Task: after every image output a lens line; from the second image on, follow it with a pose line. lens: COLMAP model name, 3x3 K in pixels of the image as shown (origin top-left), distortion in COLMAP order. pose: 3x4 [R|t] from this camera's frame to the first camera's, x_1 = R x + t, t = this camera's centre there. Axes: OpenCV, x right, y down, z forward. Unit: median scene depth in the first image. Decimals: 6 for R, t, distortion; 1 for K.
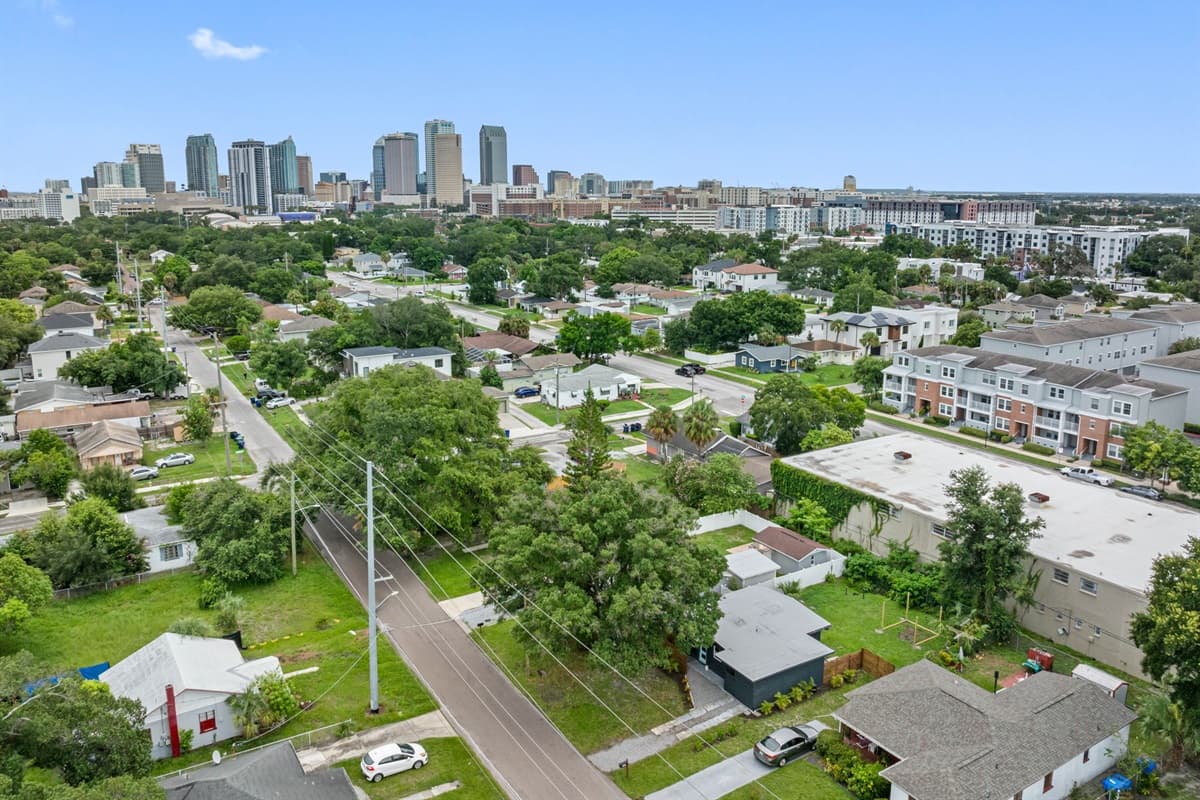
lens RADIAL K [[873.6, 0, 600.5], [0, 873.6, 347.8], [0, 0, 1]] dist [-0.034386, -0.010696]
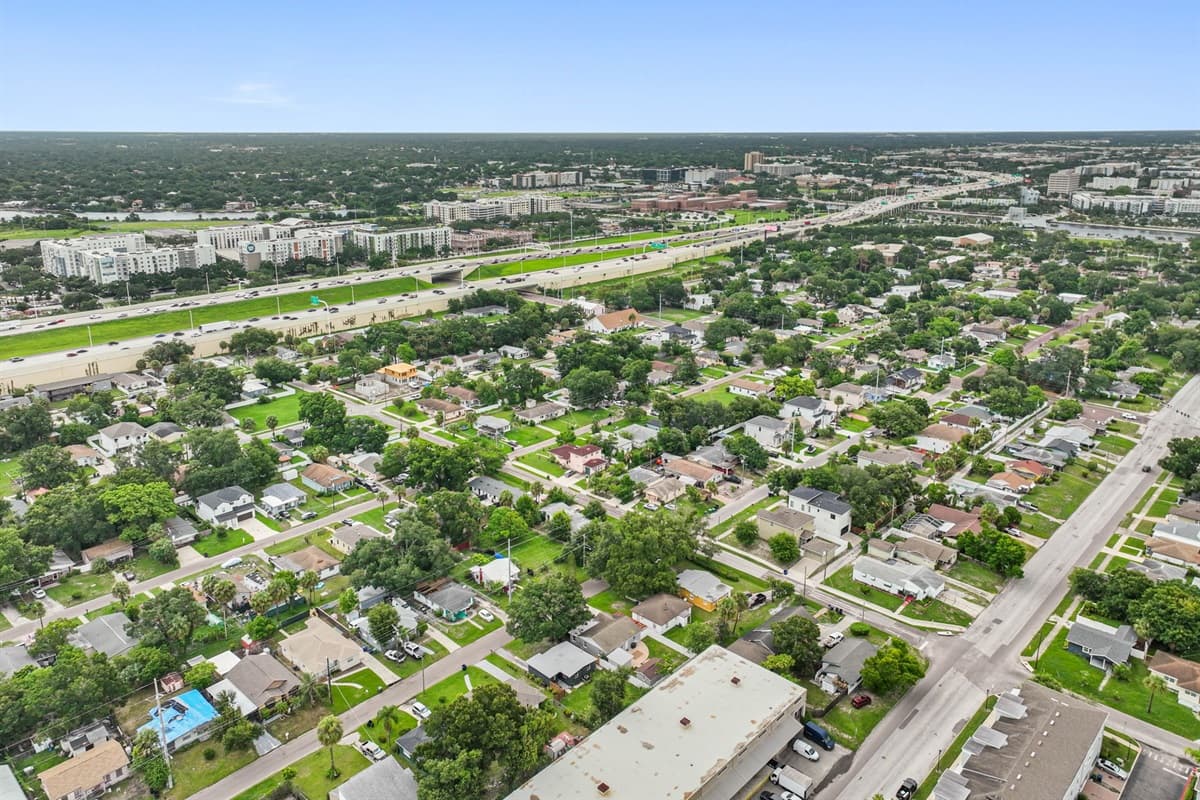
lens RADIAL K [[846.5, 0, 602.7], [0, 846.5, 355.5], [0, 0, 1]] dist [0.018541, 0.003521]
pose [[0.260603, 0.249925, -0.932536, 0.914429], [-0.171709, 0.962511, 0.209974, -0.440054], [0.950054, 0.105405, 0.293748, 0.087752]]
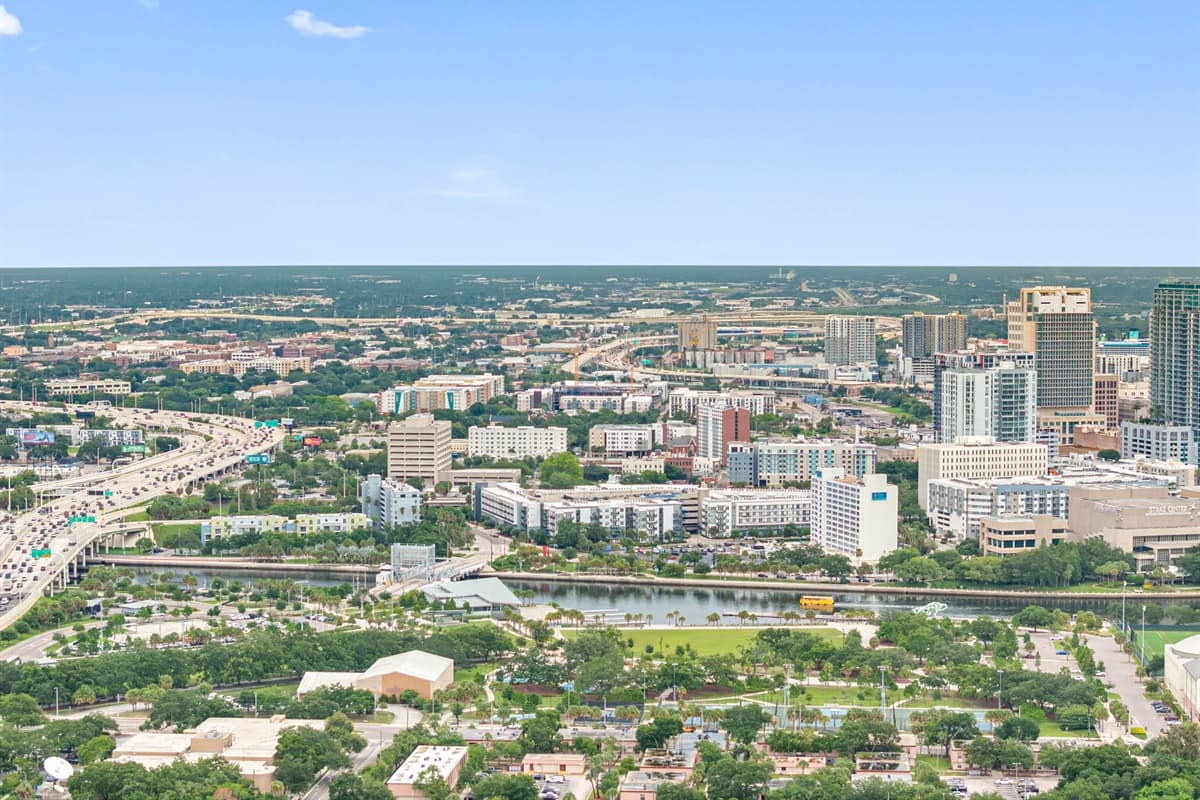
lens RADIAL K [[2484.4, 0, 600.0], [0, 2484.4, 400.0], [0, 0, 1]] dist [-0.179975, 1.426681]
pose [[0.793182, 0.035279, -0.607962, -0.012615], [-0.106881, 0.990889, -0.081943, -0.584808], [0.599533, 0.129976, 0.789726, -0.130279]]
